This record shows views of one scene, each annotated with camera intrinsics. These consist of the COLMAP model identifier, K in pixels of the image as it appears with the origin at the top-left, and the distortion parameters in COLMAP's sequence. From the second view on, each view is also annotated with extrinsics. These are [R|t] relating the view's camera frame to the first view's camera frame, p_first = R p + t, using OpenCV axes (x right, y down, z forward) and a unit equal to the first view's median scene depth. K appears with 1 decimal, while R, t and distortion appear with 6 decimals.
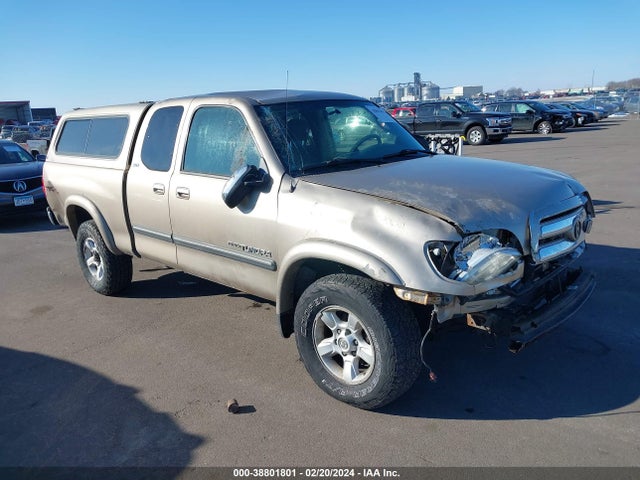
lens RADIAL K [[482.7, 0, 317.0], [0, 482.7, 238.7], [0, 0, 1]] dist [0.078125, -0.151548]
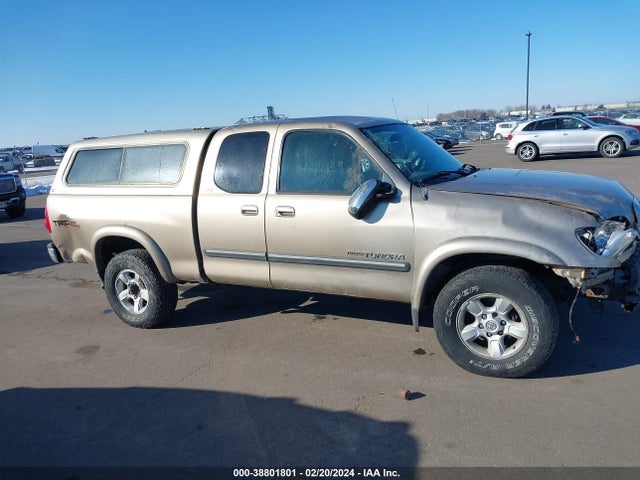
lens RADIAL K [[482.7, 0, 317.0], [0, 482.7, 238.7], [0, 0, 1]] dist [0.078125, -0.151548]
pose [[0.964839, -0.069167, 0.253576, -0.595156], [0.084879, 0.995057, -0.051540, 0.031543], [-0.248758, 0.071251, 0.965941, -0.040491]]
